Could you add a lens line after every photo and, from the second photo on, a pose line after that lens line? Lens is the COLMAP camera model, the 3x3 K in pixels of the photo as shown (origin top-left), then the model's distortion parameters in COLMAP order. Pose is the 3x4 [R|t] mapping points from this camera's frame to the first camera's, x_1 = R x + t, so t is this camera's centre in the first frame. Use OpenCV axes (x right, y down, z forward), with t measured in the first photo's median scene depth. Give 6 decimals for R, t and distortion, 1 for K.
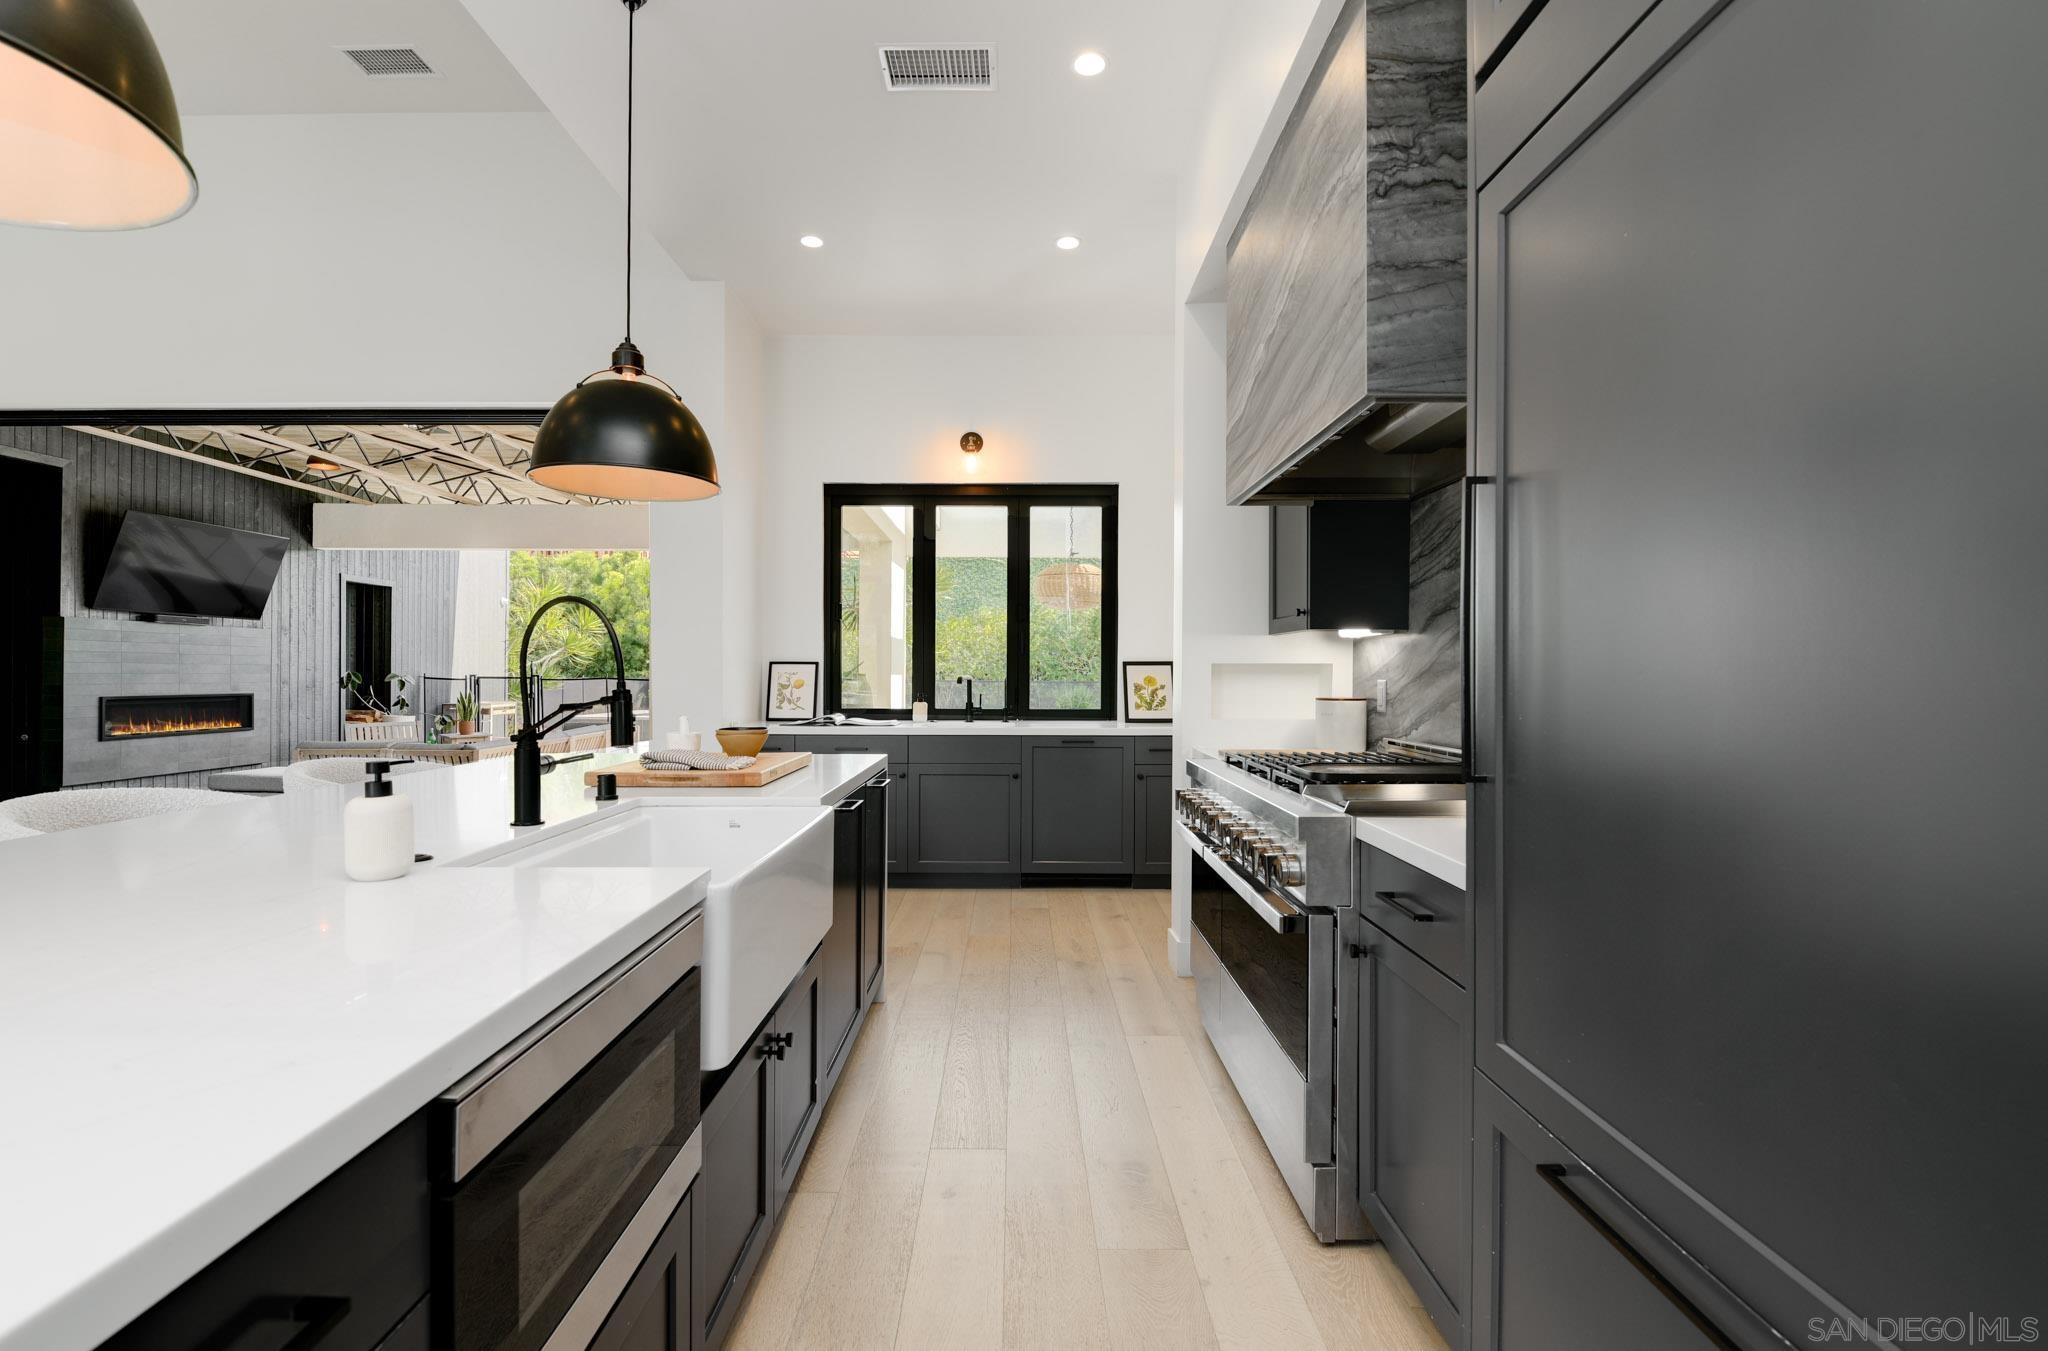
lens RADIAL K [[929.0, 0, 978.5], [0, 929.0, 665.0], [0, 0, 1]] dist [0.002829, -0.005023]
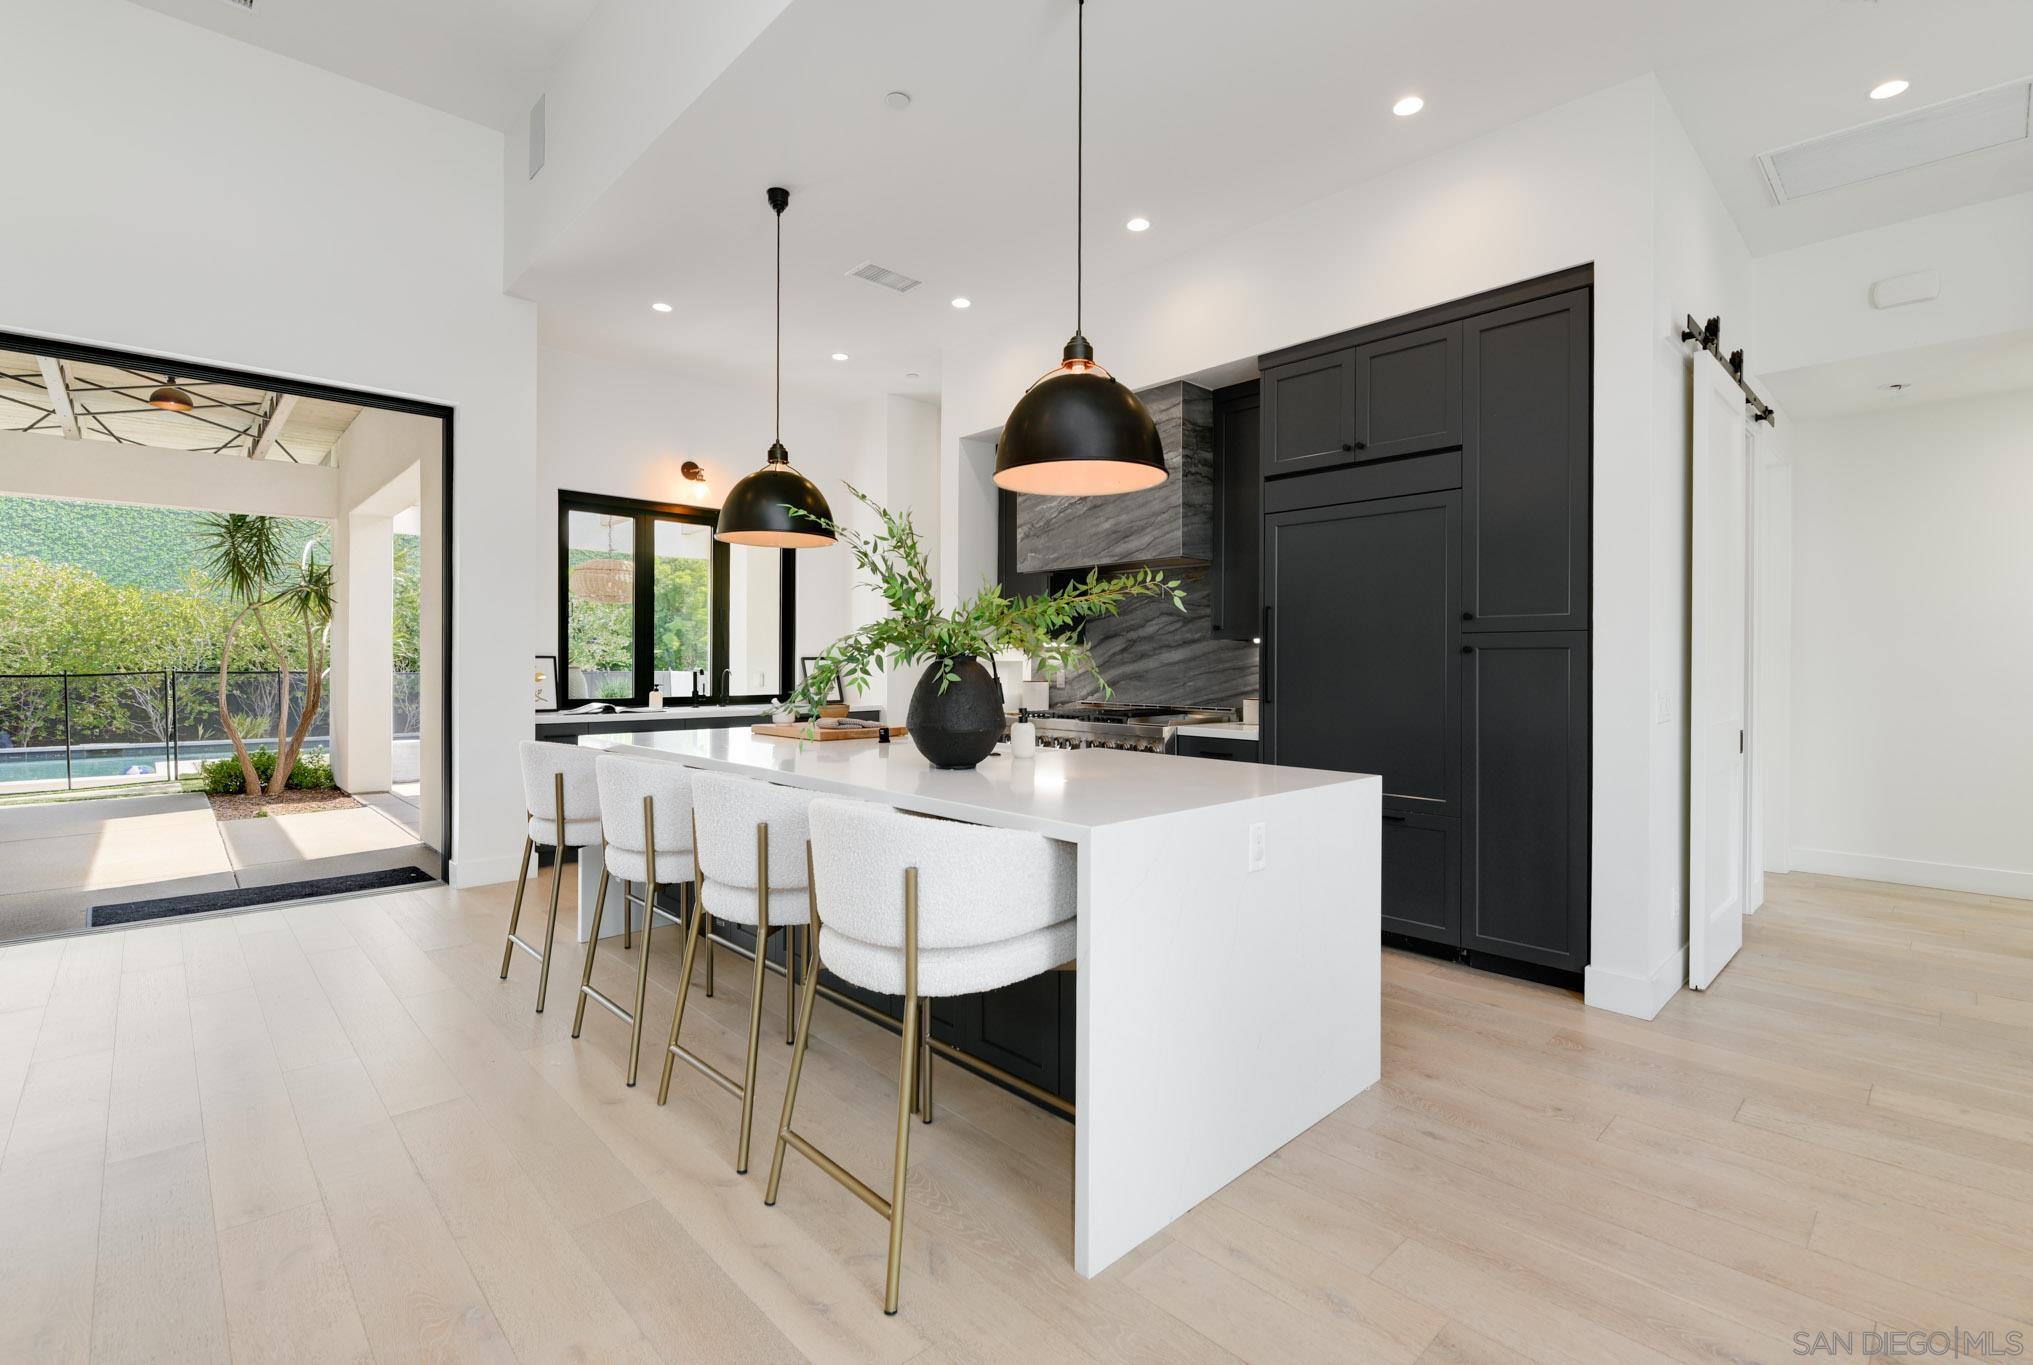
lens RADIAL K [[918.6, 0, 978.3], [0, 918.6, 664.2], [0, 0, 1]] dist [0.002430, -0.006006]
pose [[0.724943, -0.000753, 0.688808, -0.553468], [-0.005761, 0.999958, 0.007156, -0.004947], [-0.688784, -0.009156, 0.724908, -0.135153]]
